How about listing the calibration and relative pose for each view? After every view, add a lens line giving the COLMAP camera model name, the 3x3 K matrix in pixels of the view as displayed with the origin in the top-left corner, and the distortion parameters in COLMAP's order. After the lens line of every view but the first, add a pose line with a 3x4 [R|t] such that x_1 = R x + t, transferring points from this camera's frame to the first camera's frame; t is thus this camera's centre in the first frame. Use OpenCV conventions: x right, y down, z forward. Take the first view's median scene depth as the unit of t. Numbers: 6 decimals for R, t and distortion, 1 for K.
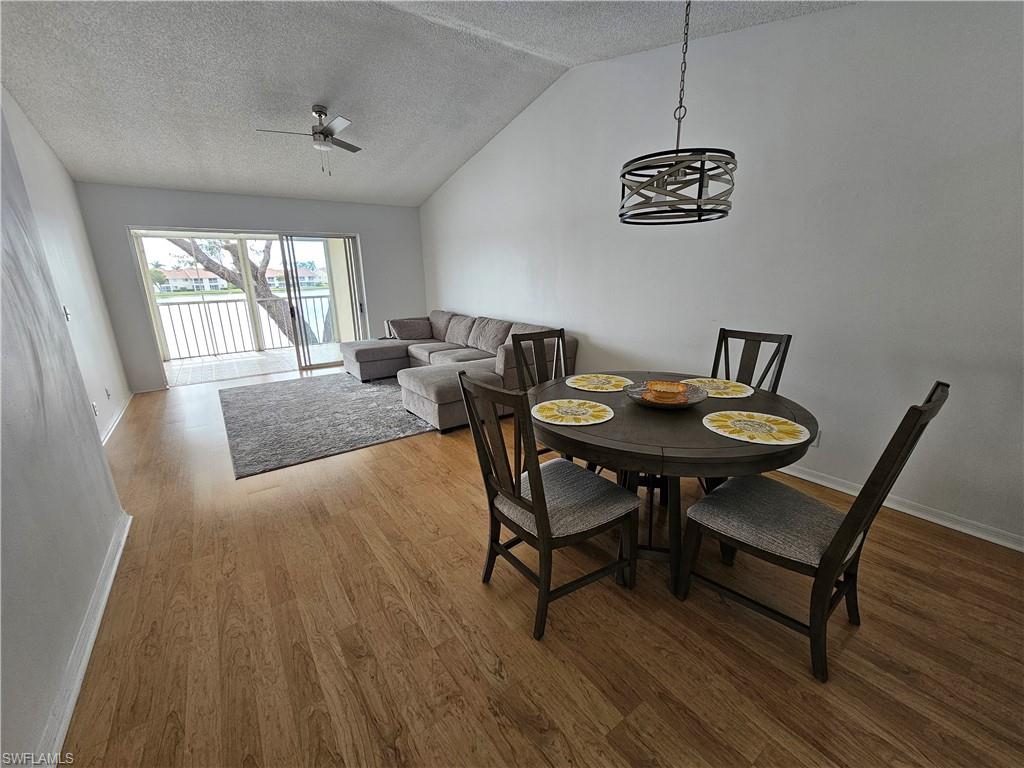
lens RADIAL K [[416.8, 0, 509.6], [0, 416.8, 387.7], [0, 0, 1]] dist [-0.002054, 0.001111]
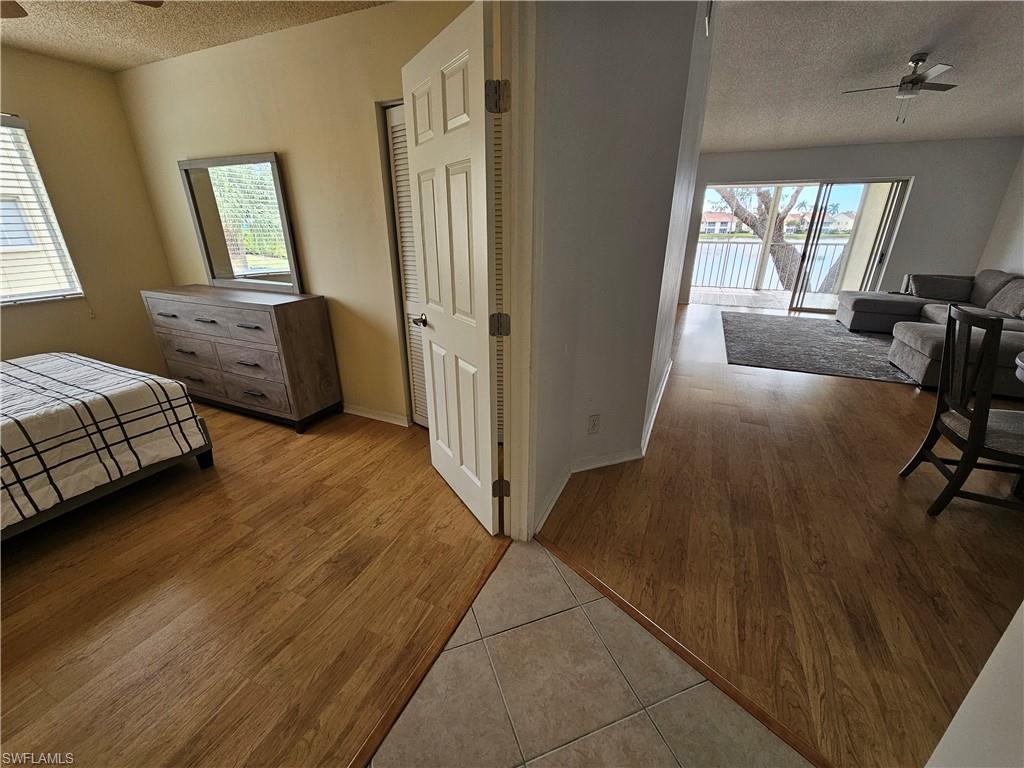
lens RADIAL K [[416.8, 0, 511.5], [0, 416.8, 384.0], [0, 0, 1]] dist [-0.002054, 0.001111]
pose [[0.499687, 0.330495, -0.800678, 0.199947], [-0.238883, 0.941084, 0.239367, 0.133660], [0.832615, 0.071659, 0.549197, -0.524532]]
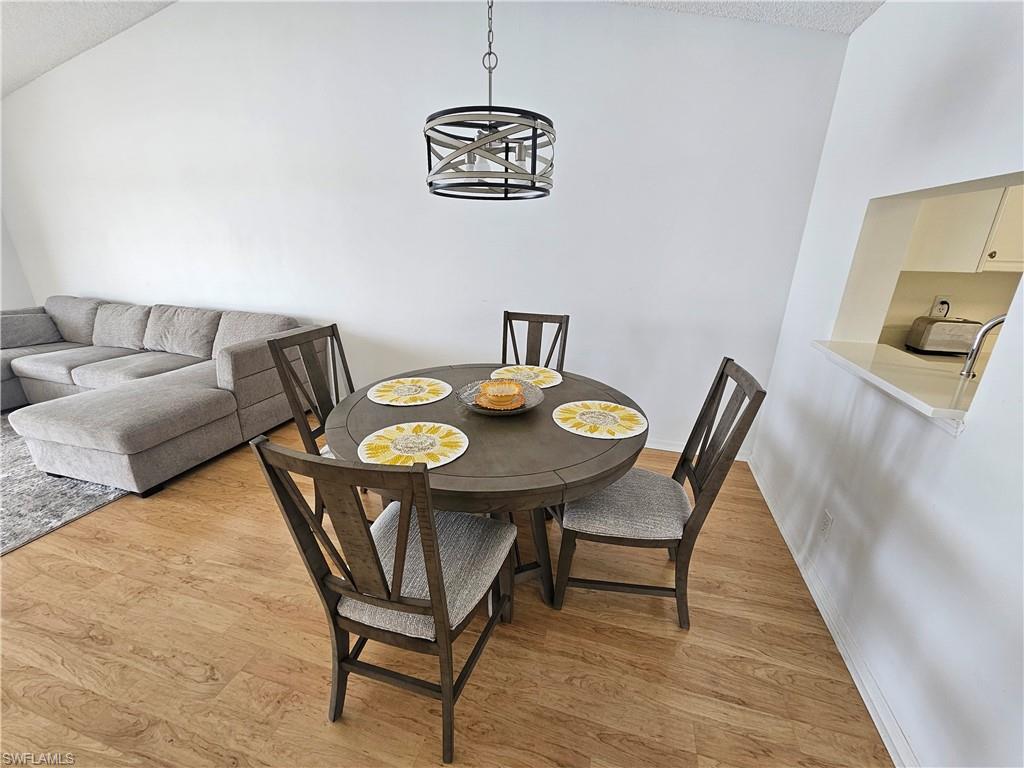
lens RADIAL K [[416.8, 0, 508.0], [0, 416.8, 388.3], [0, 0, 1]] dist [-0.002054, 0.001111]
pose [[0.782807, -0.176401, 0.596738, -0.108822], [0.132687, 0.984241, 0.116889, -0.078672], [-0.607953, -0.012322, 0.793877, 0.215151]]
